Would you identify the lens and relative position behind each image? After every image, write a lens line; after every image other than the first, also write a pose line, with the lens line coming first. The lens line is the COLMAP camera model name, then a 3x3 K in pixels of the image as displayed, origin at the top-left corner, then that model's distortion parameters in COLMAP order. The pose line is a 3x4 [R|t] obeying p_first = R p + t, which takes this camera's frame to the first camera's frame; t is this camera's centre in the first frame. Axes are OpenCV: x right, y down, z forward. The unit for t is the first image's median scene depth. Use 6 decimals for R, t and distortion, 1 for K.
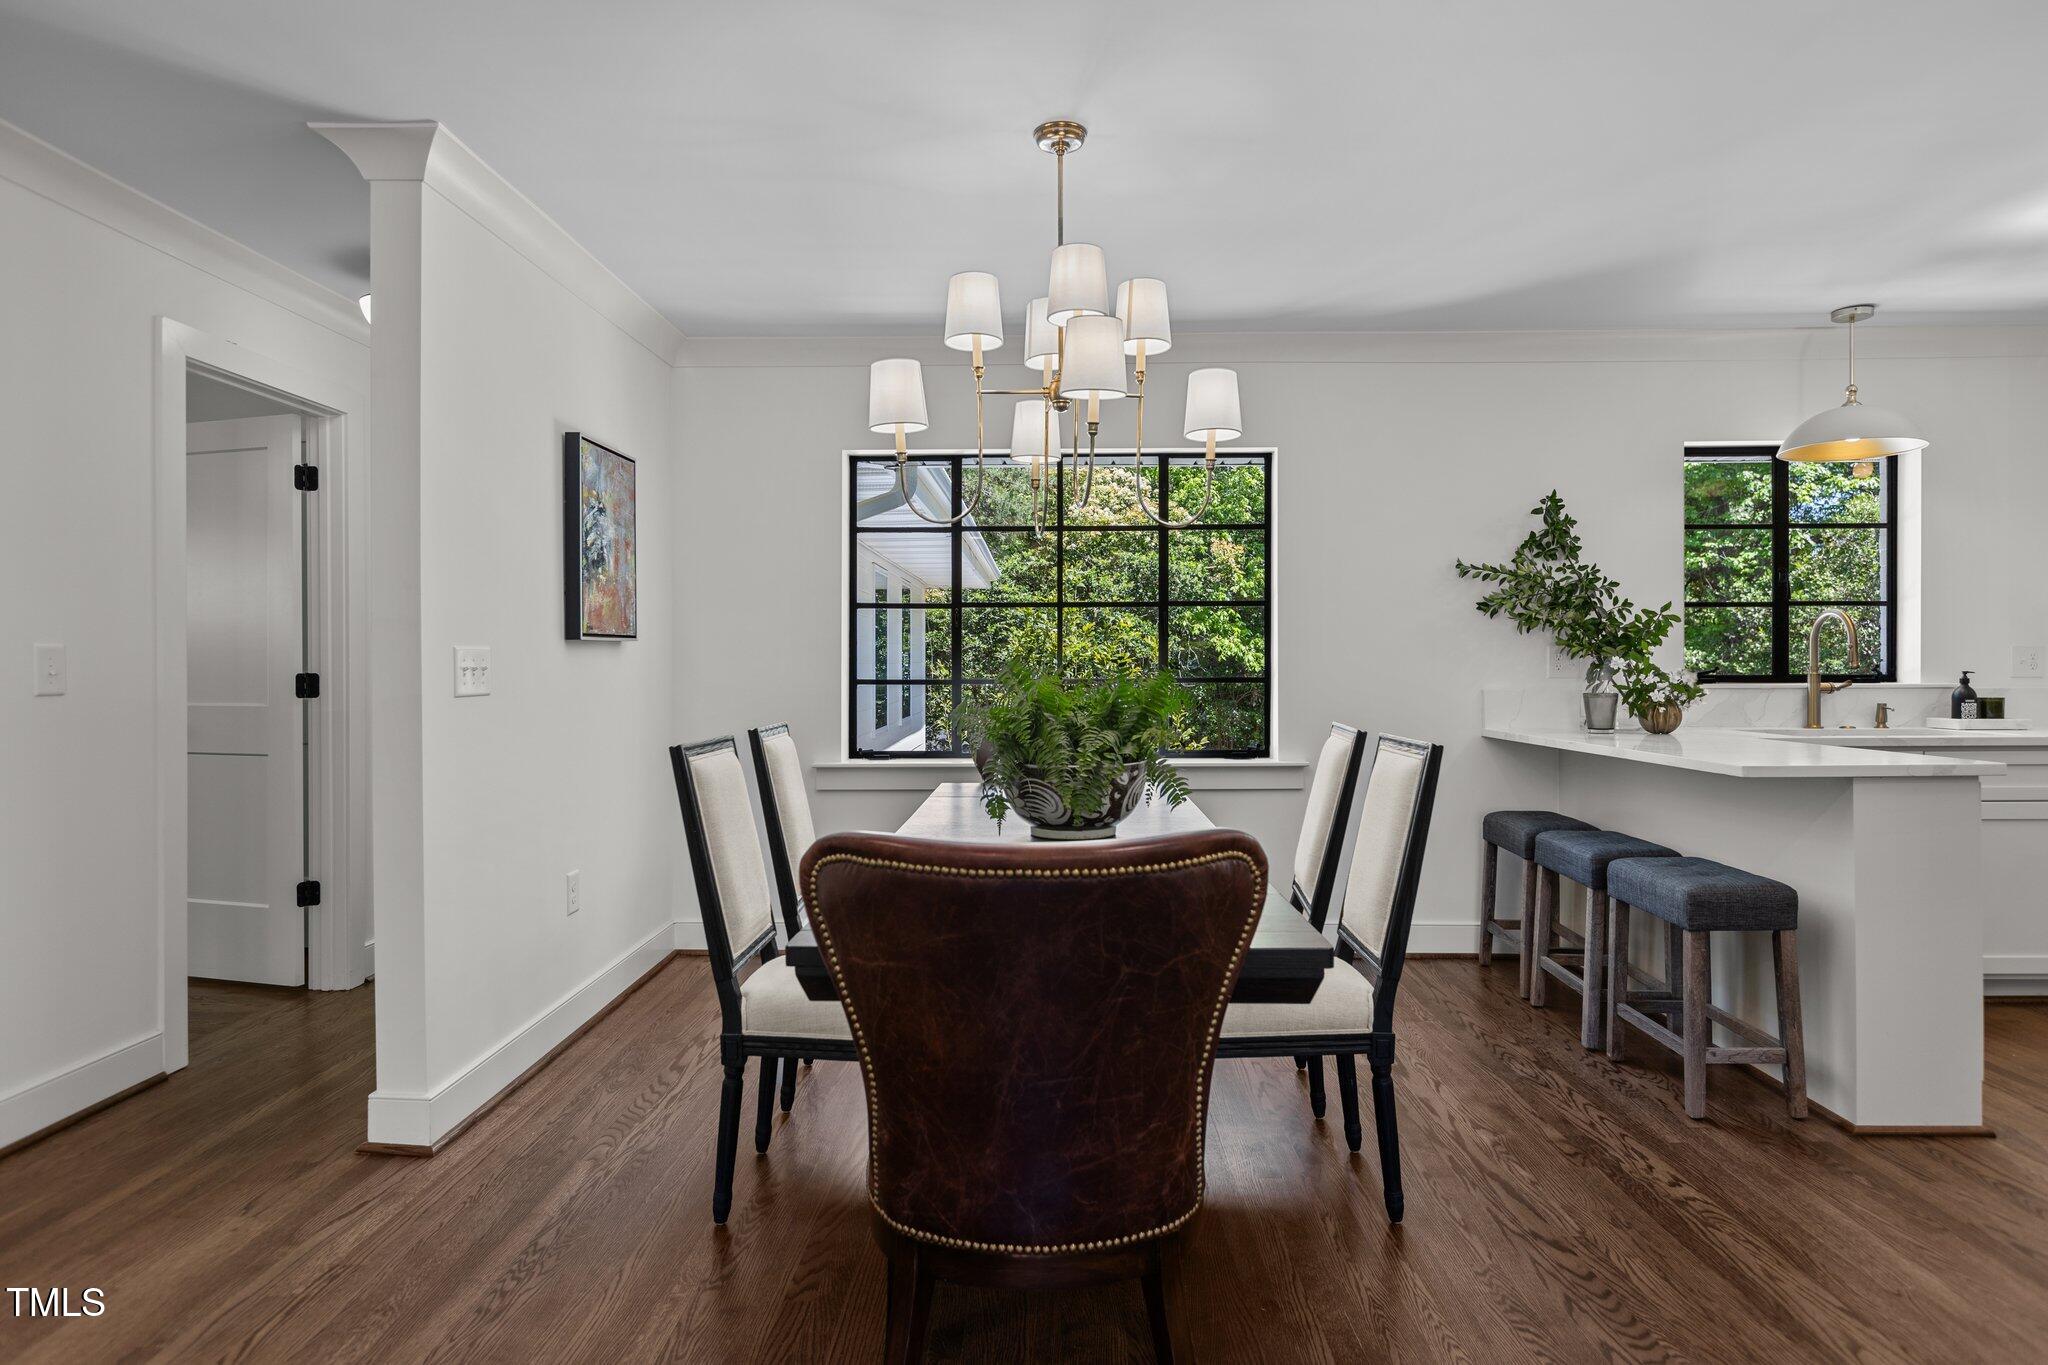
lens RADIAL K [[1145.7, 0, 1018.3], [0, 1145.7, 681.9], [0, 0, 1]] dist [-0.000484, -0.001807]
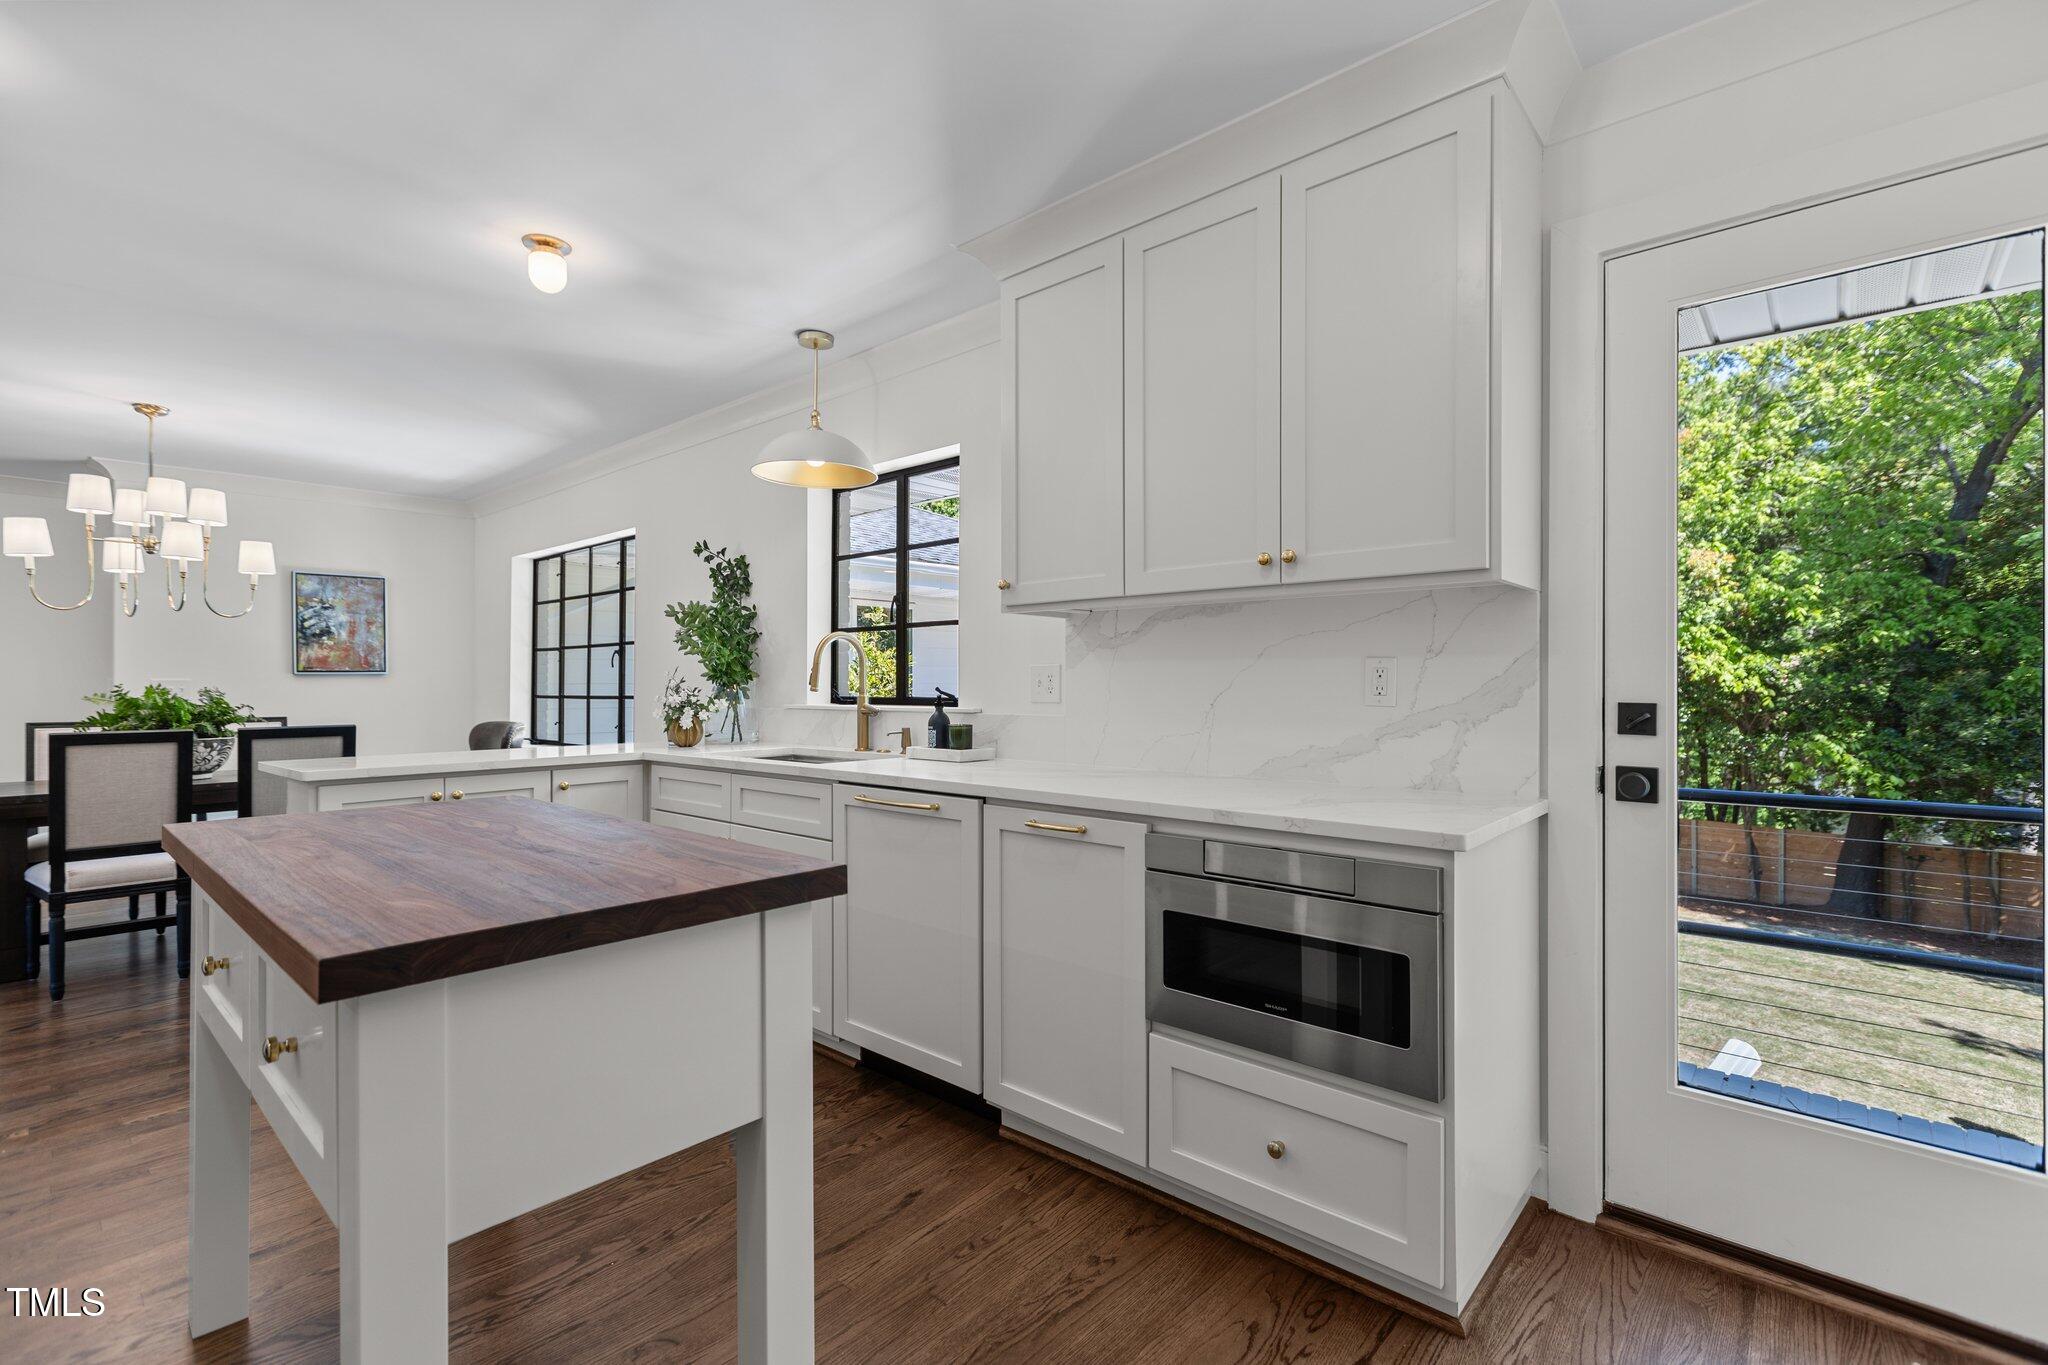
lens RADIAL K [[909.6, 0, 1004.1], [0, 909.6, 674.9], [0, 0, 1]] dist [0.007302, -0.000987]
pose [[0.758153, -0.007087, -0.652039, 1.298932], [-0.009856, 0.999702, -0.022325, -0.009048], [0.652003, 0.023353, 0.757857, 0.483750]]
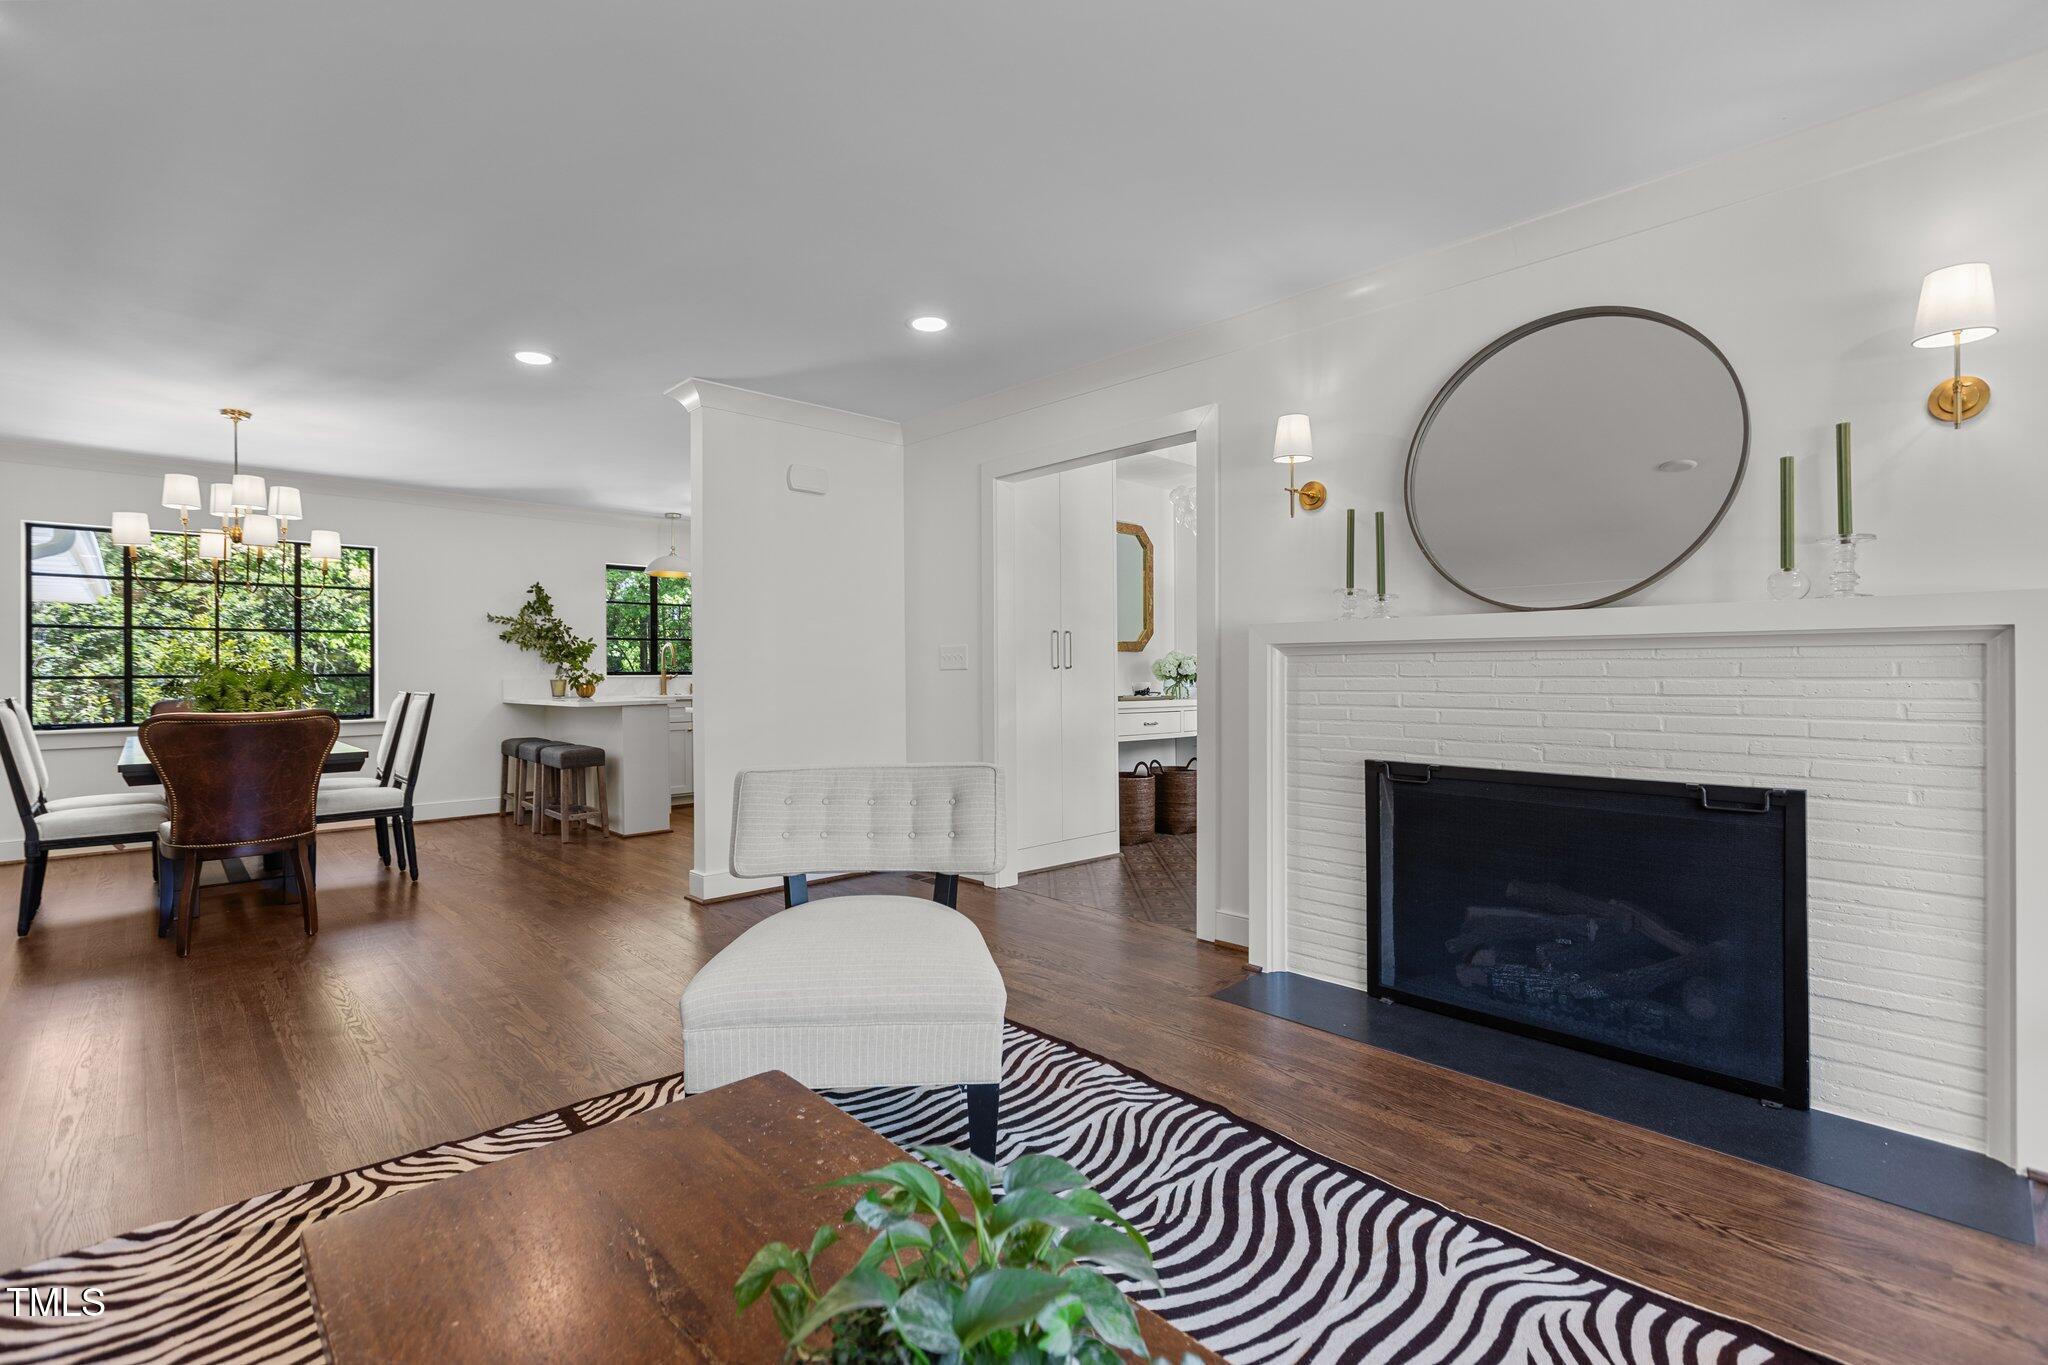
lens RADIAL K [[909.6, 0, 1012.1], [0, 909.6, 671.6], [0, 0, 1]] dist [0.007302, -0.000987]
pose [[0.704174, -0.001597, 0.710026, -0.095537], [0.015684, 0.999788, -0.013306, 0.029246], [-0.709854, 0.020506, 0.704050, -0.751825]]
